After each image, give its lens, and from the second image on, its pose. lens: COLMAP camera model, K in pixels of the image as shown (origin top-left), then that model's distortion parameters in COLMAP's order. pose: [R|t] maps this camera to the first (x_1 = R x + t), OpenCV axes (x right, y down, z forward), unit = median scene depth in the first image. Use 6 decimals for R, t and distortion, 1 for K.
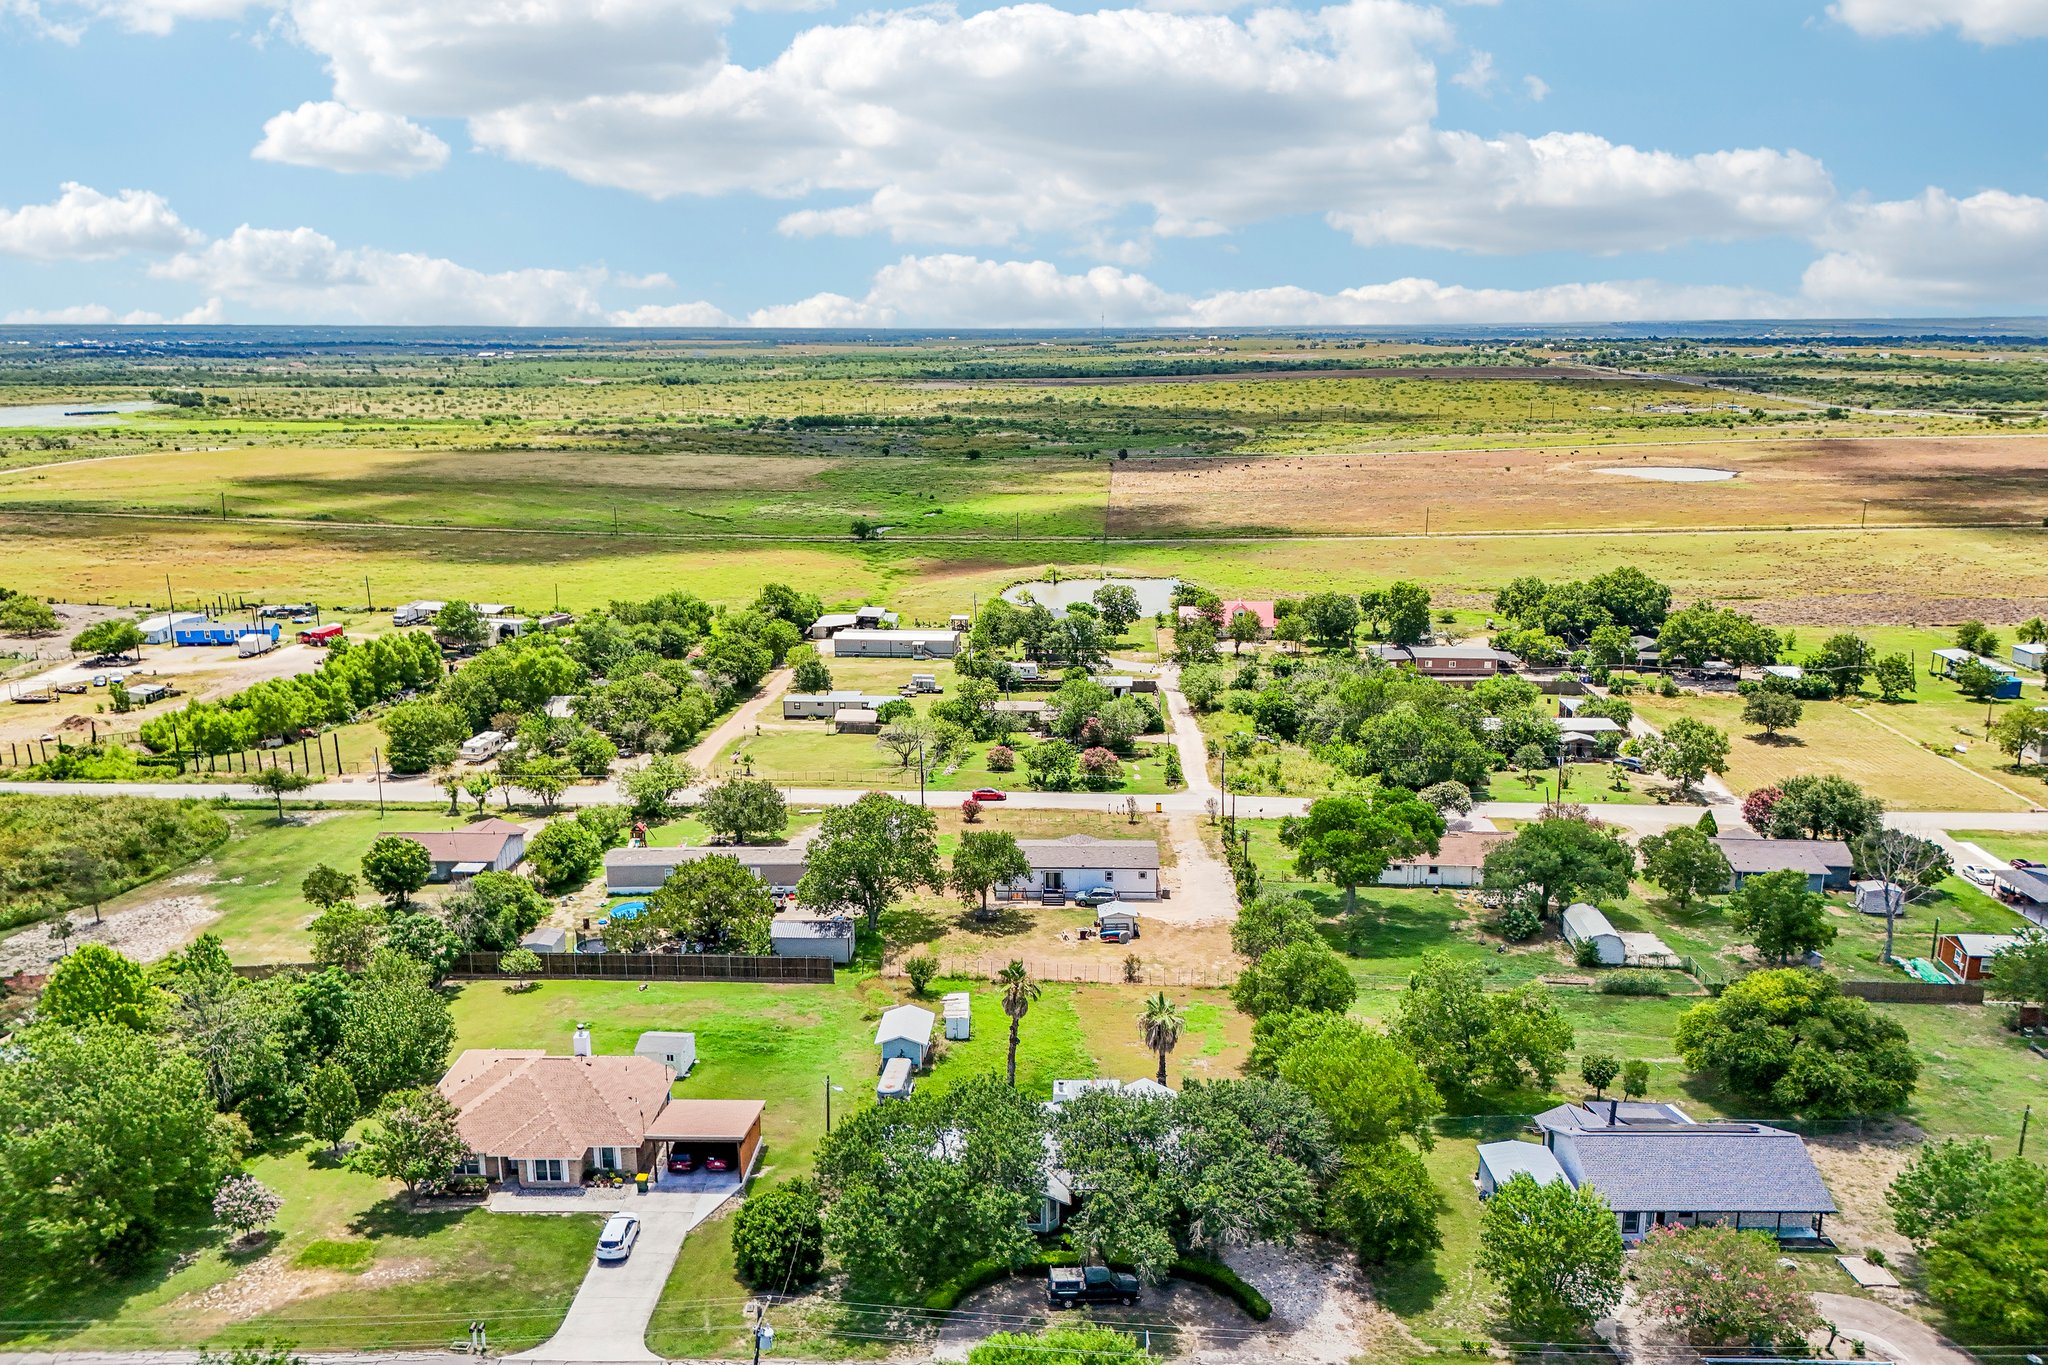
lens RADIAL K [[1449.8, 0, 992.5], [0, 1449.8, 650.1], [0, 0, 1]] dist [0.102449, -0.115346]
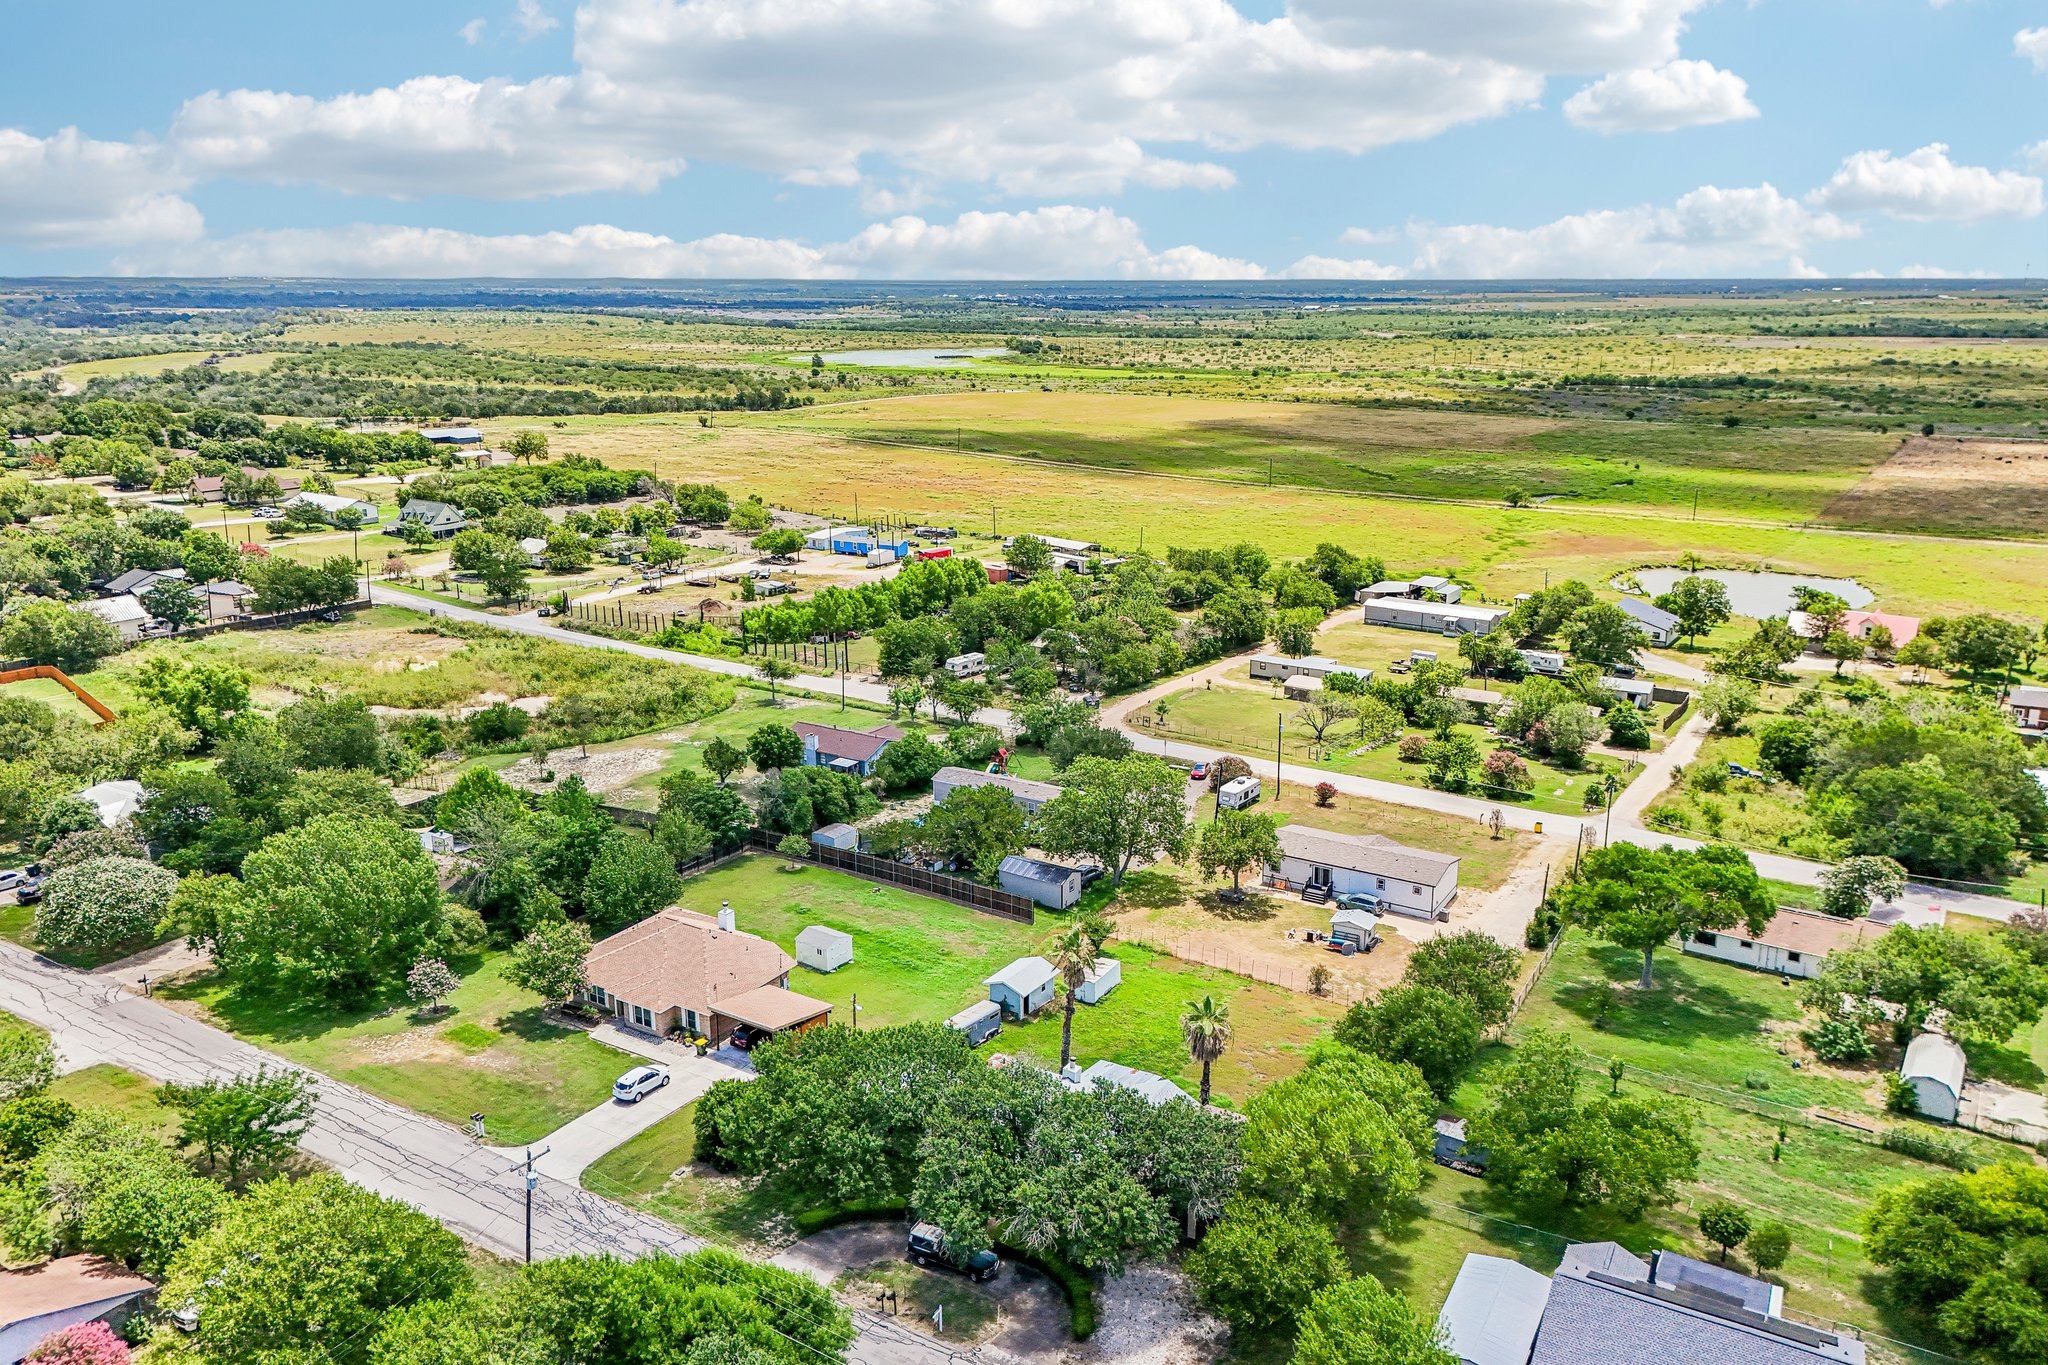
lens RADIAL K [[1429.1, 0, 1024.3], [0, 1429.1, 683.9], [0, 0, 1]] dist [0.097816, -0.110312]
pose [[0.874391, 0.134251, -0.466280, 0.243225], [-0.108062, 0.990707, 0.082601, -0.017634], [0.473036, -0.021838, 0.880773, 0.077416]]
